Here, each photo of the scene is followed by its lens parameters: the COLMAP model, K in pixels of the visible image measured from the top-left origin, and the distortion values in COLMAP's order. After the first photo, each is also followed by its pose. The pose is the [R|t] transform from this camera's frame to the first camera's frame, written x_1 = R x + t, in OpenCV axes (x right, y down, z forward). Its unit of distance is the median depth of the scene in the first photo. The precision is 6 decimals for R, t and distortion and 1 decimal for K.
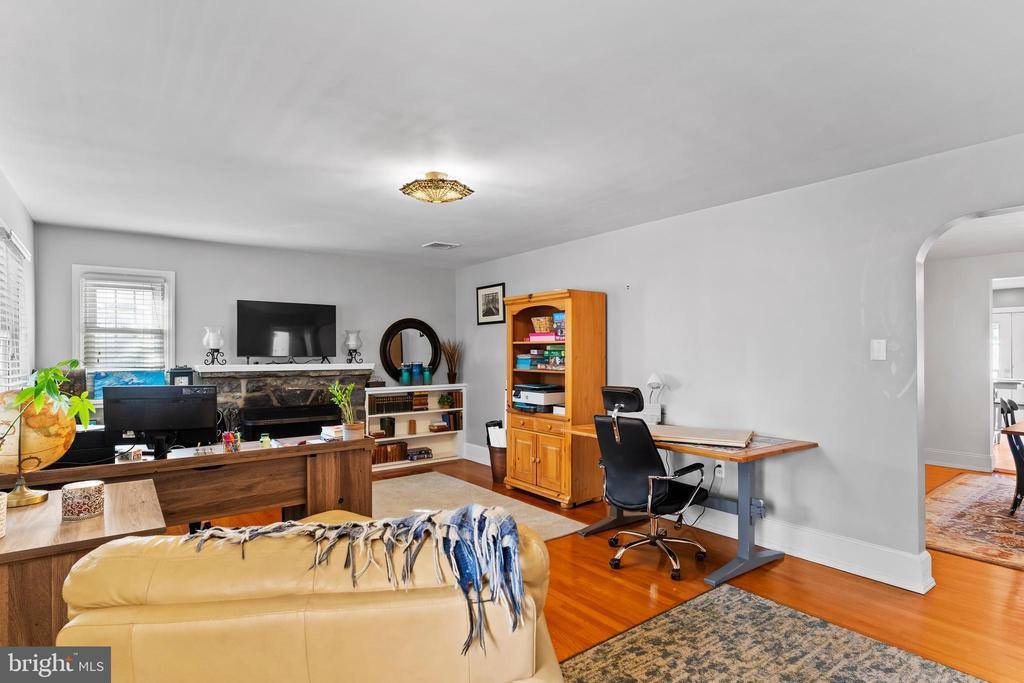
lens RADIAL K [[524.7, 0, 510.5], [0, 524.7, 353.5], [0, 0, 1]] dist [-0.011299, -0.000162]
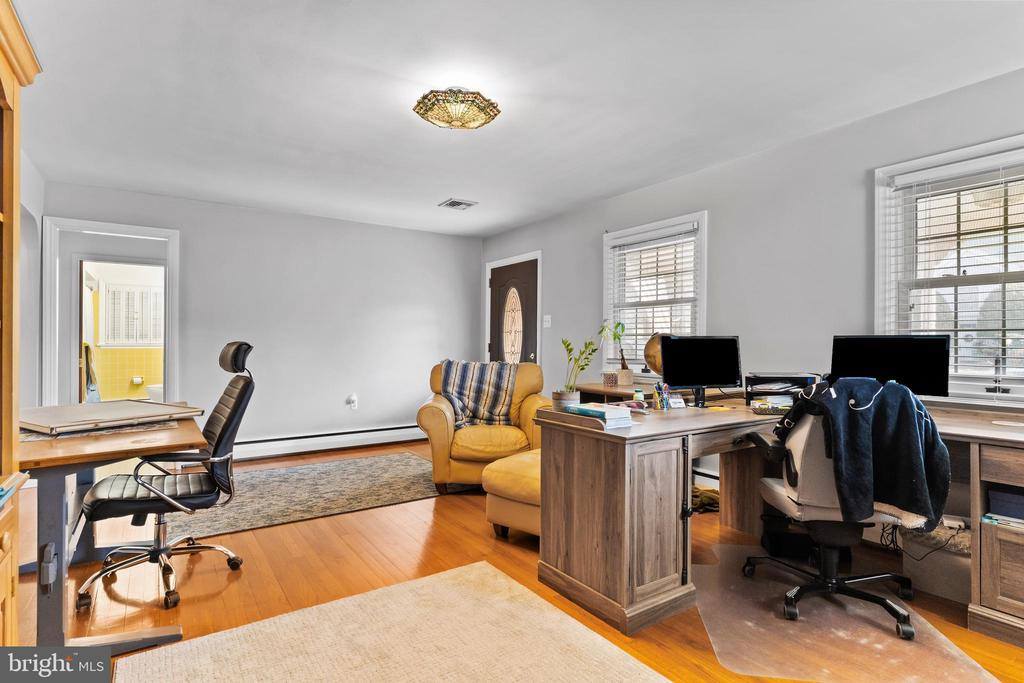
lens RADIAL K [[521.5, 0, 509.7], [0, 521.5, 340.3], [0, 0, 1]] dist [-0.003209, 0.000339]
pose [[-0.998903, -0.000152, 0.046819, -0.163934], [-0.000374, 0.999989, -0.004735, 0.040621], [-0.046818, -0.004748, -0.998892, 1.139058]]
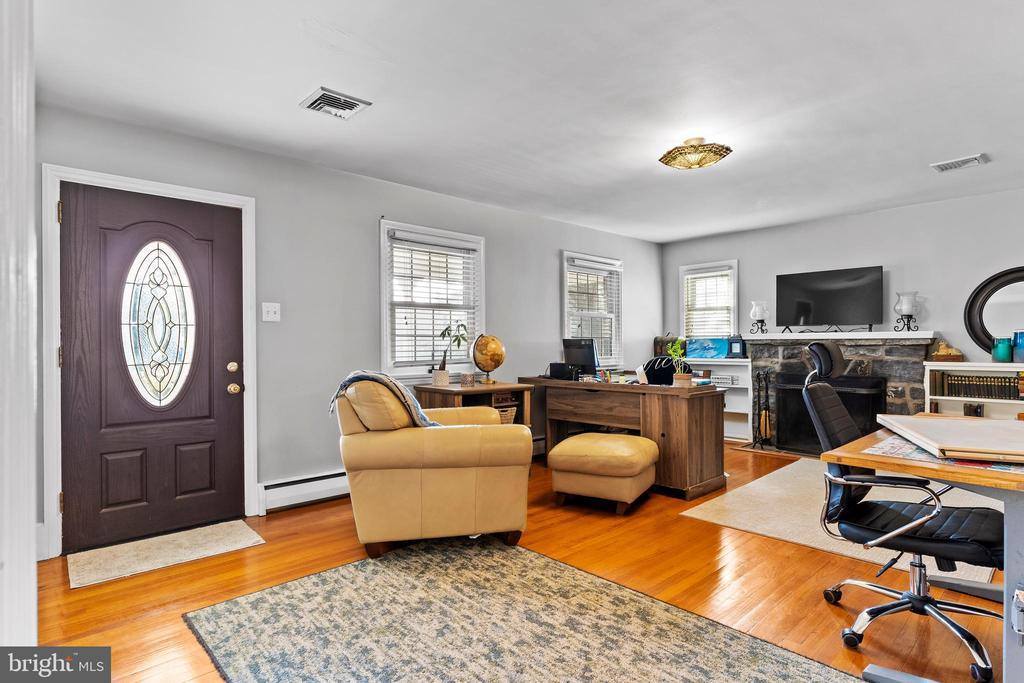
lens RADIAL K [[537.4, 0, 512.0], [0, 537.4, 341.5], [0, 0, 1]] dist [0.000503, -0.000096]
pose [[0.109903, -0.002609, -0.993939, 0.556623], [0.004034, 0.999989, -0.002179, 0.039334], [0.993934, -0.003771, 0.109912, 0.318158]]
